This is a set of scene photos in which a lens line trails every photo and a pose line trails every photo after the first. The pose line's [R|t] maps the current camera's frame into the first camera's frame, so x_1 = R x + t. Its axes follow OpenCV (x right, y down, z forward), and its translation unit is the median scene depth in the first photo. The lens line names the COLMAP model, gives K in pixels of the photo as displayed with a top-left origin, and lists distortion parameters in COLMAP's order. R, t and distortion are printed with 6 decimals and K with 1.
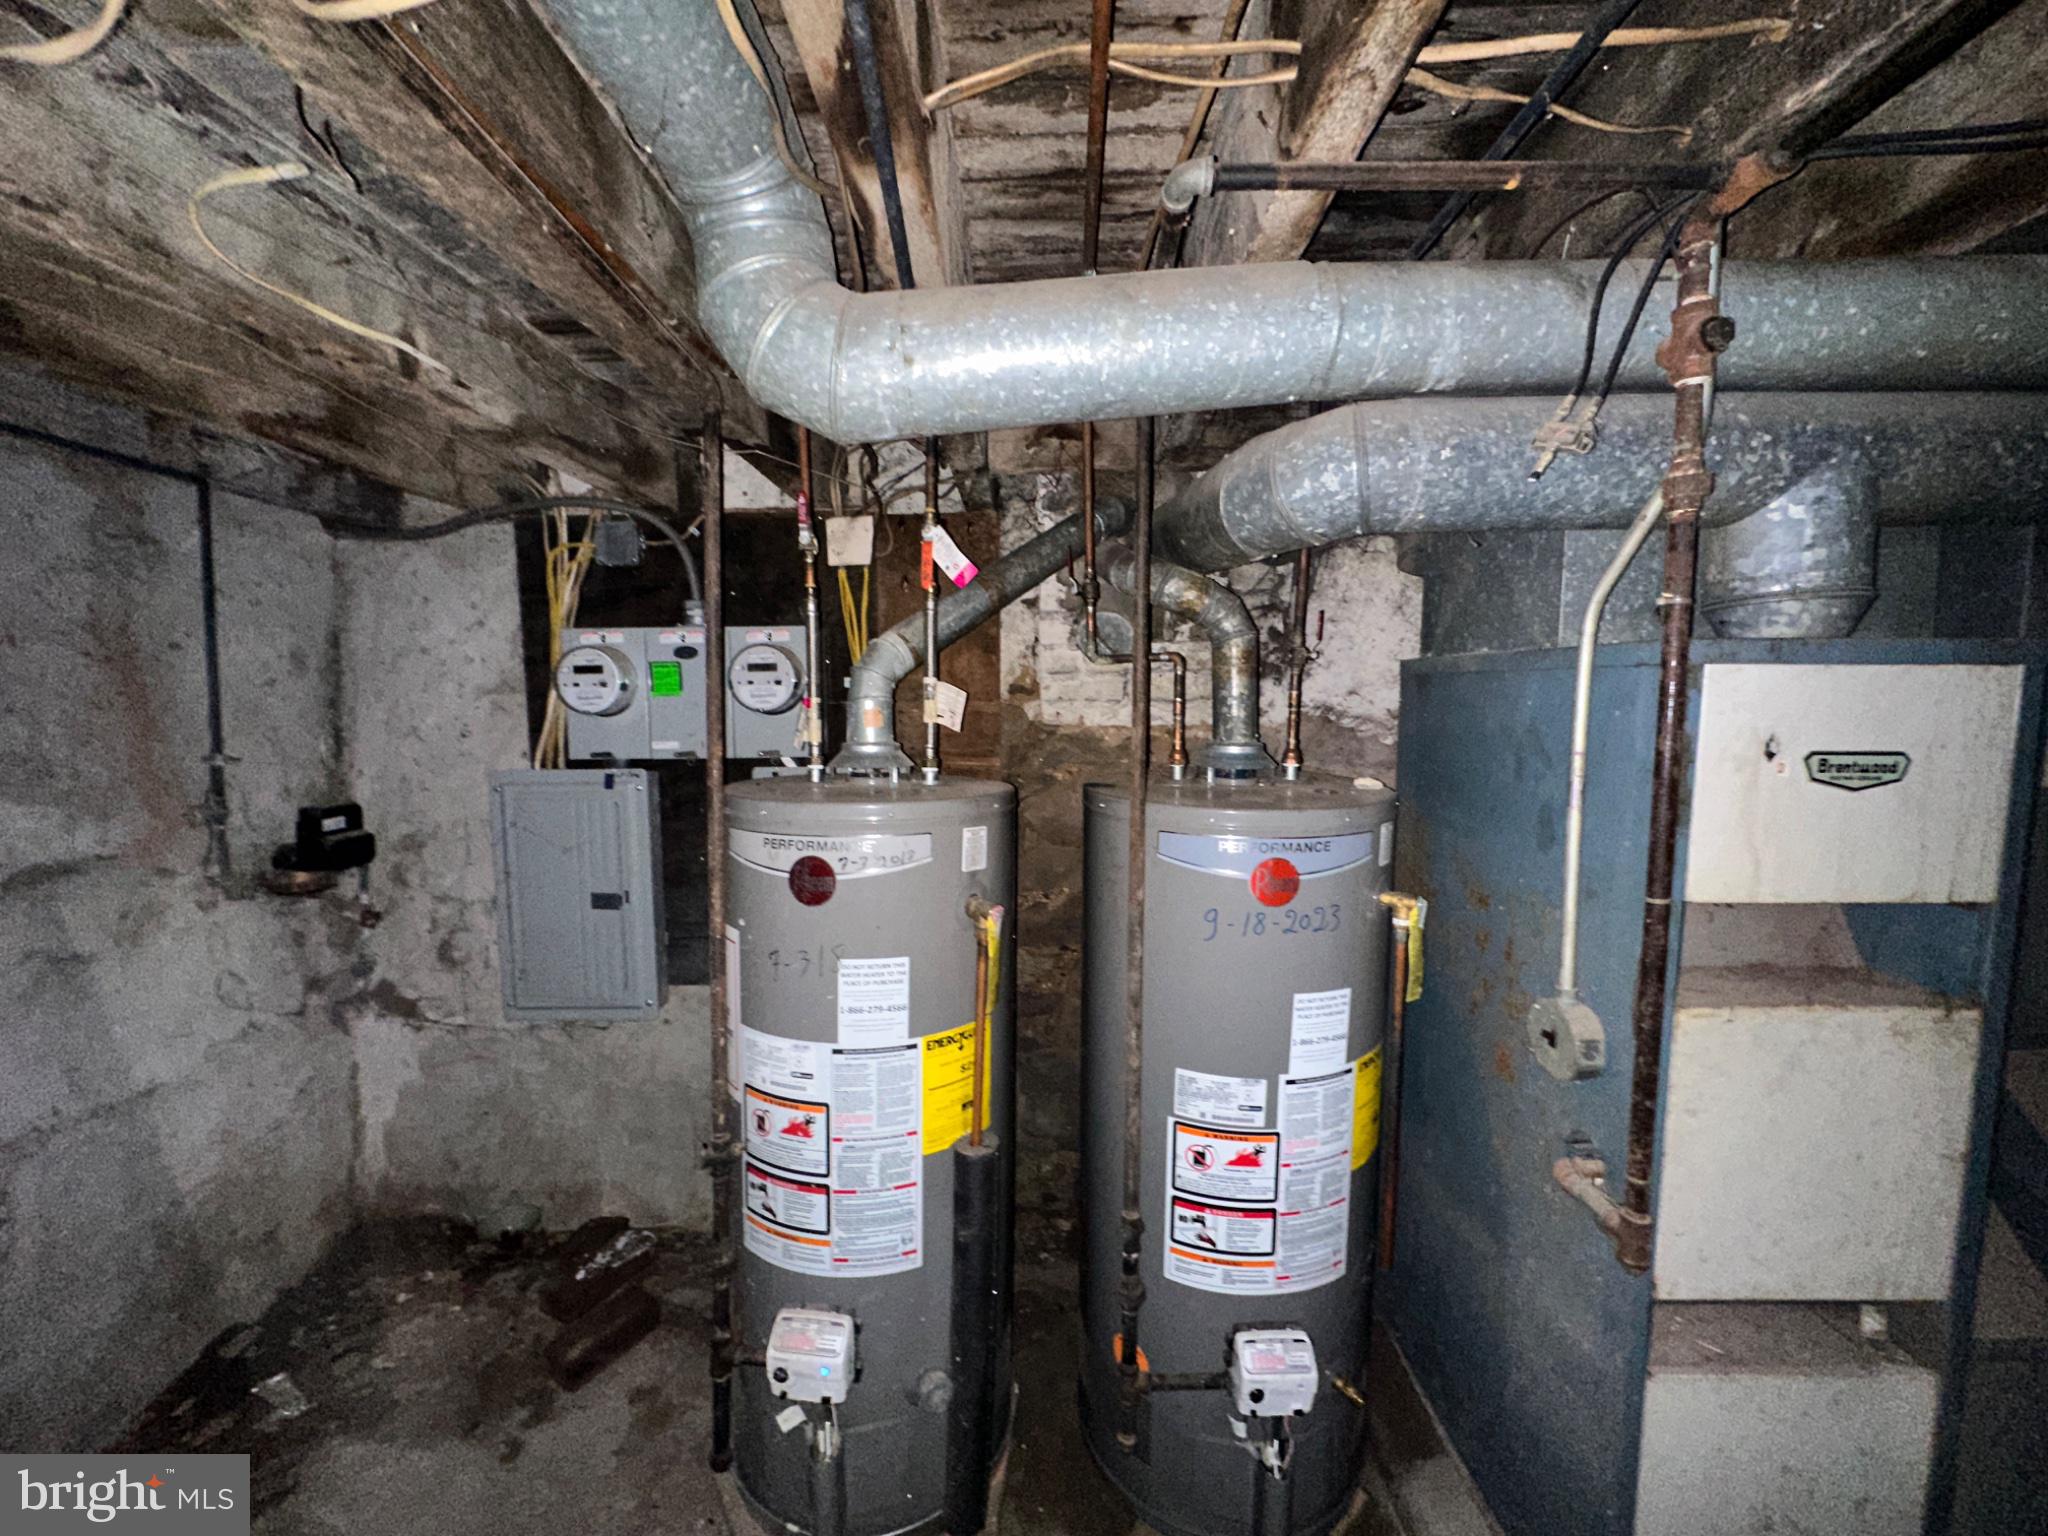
lens RADIAL K [[815.5, 0, 1024.0], [0, 815.5, 768.0], [0, 0, 1]] dist [-0.002379, 0.000504]
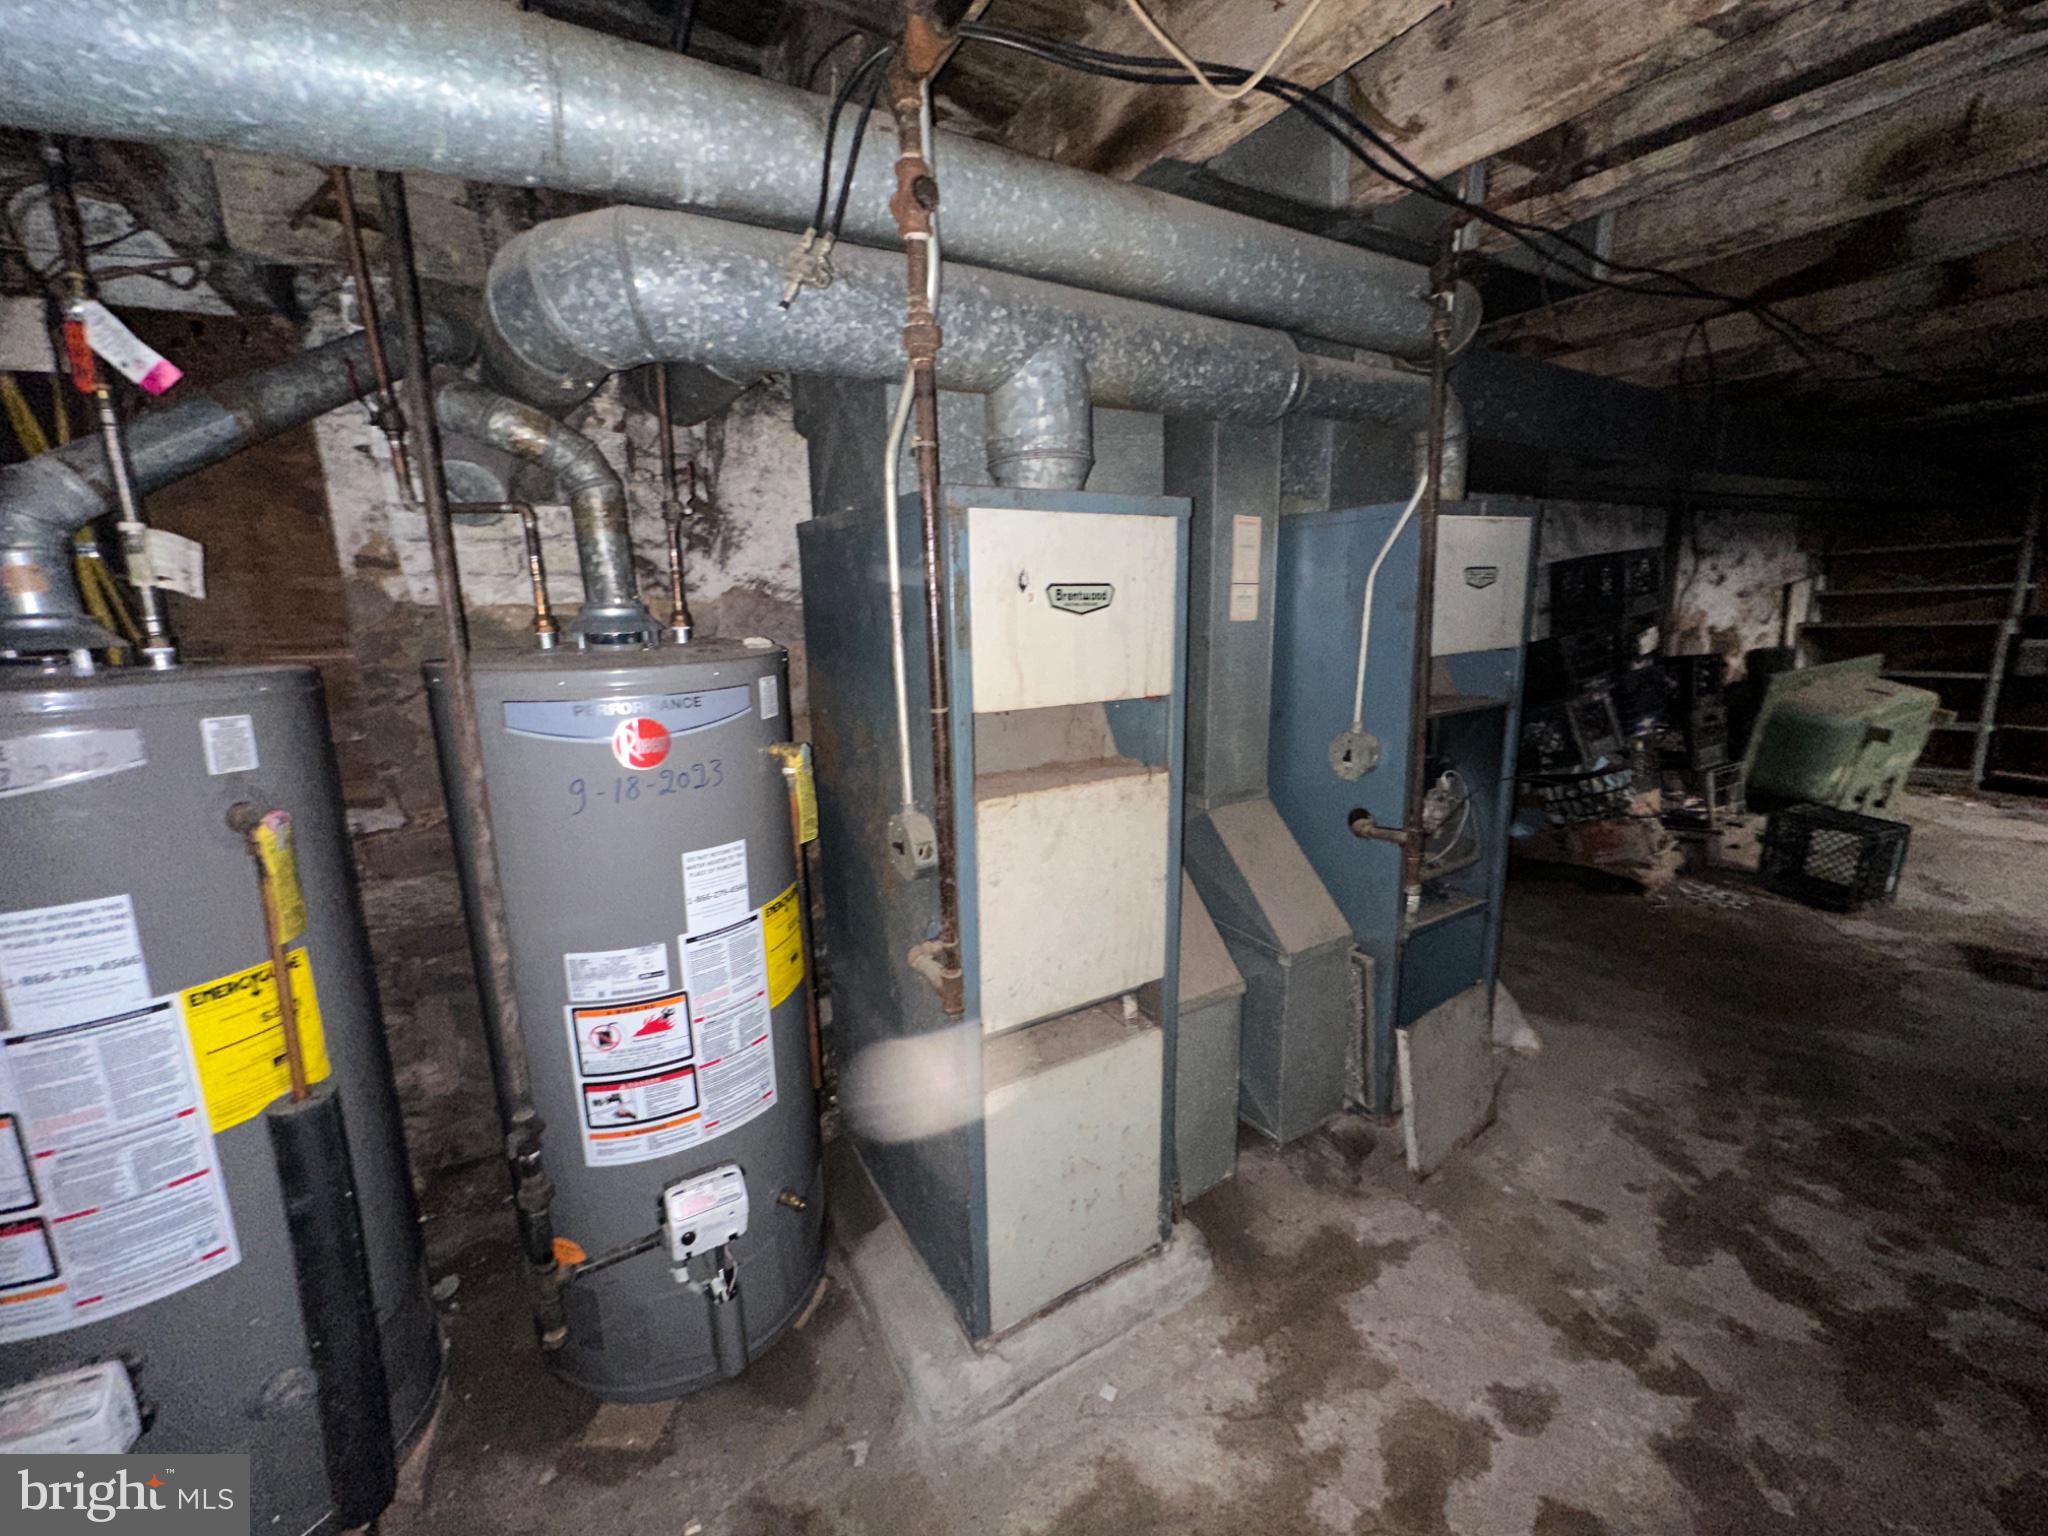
lens RADIAL K [[815.5, 0, 1024.0], [0, 815.5, 768.0], [0, 0, 1]] dist [-0.002379, 0.000504]
pose [[0.856322, -0.121810, 0.501872, 0.198491], [0.064105, 0.989341, 0.130744, 0.069362], [-0.512449, -0.079787, 0.855003, -0.054017]]
